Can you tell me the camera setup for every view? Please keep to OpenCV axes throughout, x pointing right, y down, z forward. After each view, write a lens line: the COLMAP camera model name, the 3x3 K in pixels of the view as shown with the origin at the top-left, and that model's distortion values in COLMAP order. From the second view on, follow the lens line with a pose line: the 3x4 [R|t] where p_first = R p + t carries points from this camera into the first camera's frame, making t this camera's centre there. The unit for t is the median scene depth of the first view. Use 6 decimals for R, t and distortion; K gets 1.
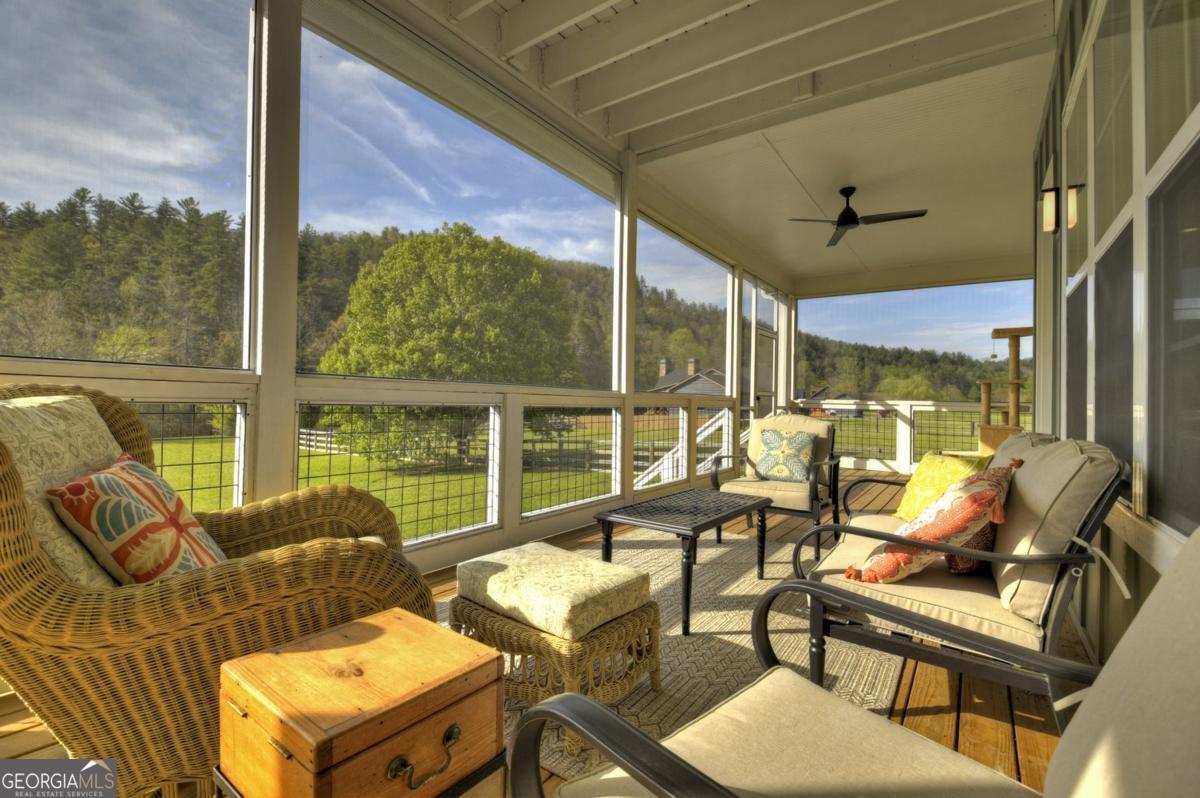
lens RADIAL K [[535.6, 0, 580.7], [0, 535.6, 397.4], [0, 0, 1]] dist [-0.000126, -0.003902]
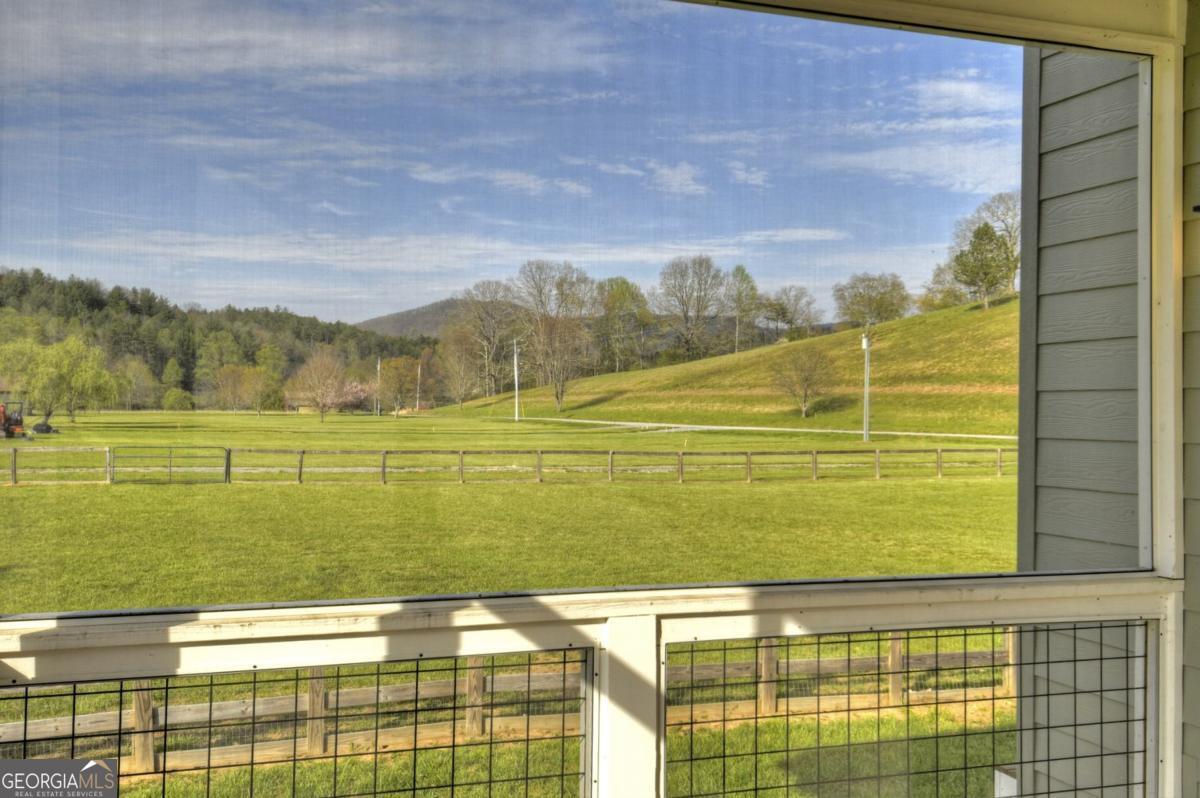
lens RADIAL K [[1235.7, 0, 603.4], [0, 1235.7, 400.4], [0, 0, 1]] dist [0.045689, 0.000000]
pose [[0.566742, -0.011588, 0.823814, 0.107537], [-0.000680, 0.999894, 0.014532, -0.027008], [-0.823895, -0.008796, 0.566674, 0.322388]]
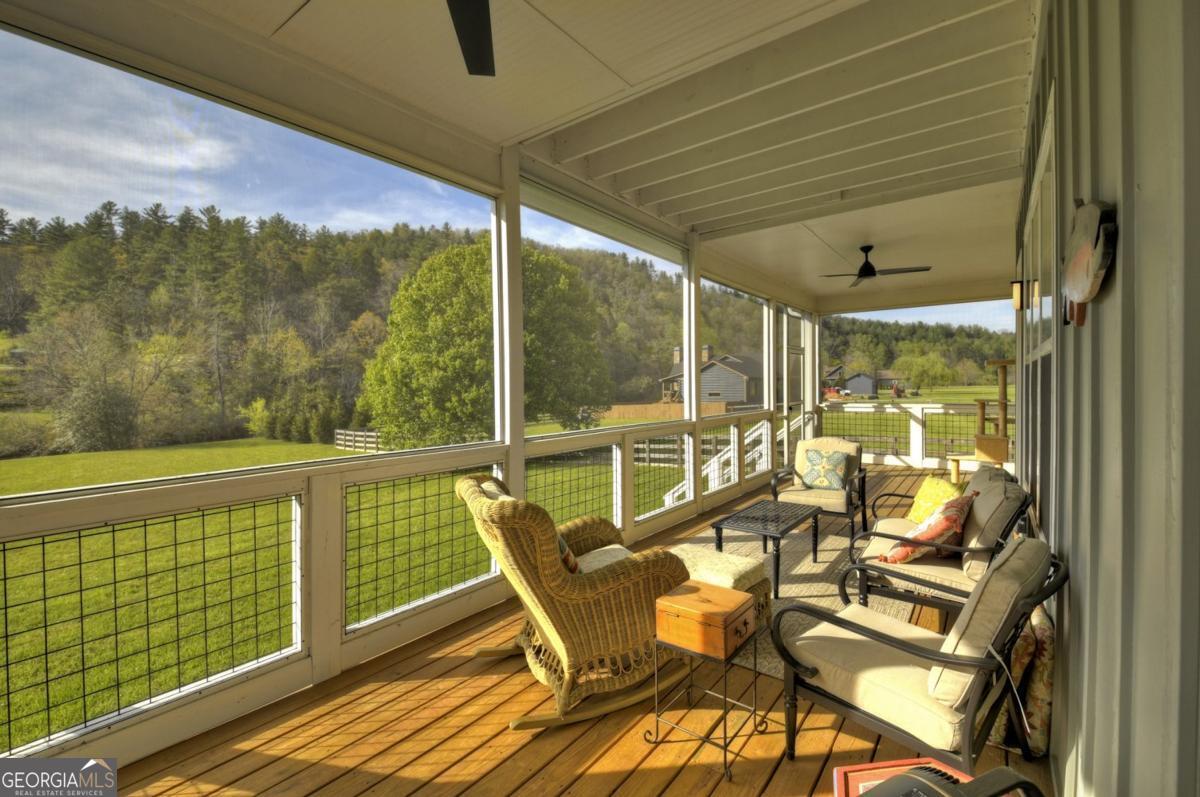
lens RADIAL K [[535.6, 0, 582.6], [0, 535.6, 397.8], [0, 0, 1]] dist [-0.000126, -0.003902]
pose [[0.999305, -0.032136, -0.018877, -0.038449], [0.032596, 0.999165, 0.024631, -0.024709], [0.018070, -0.025229, 0.999518, -0.068791]]
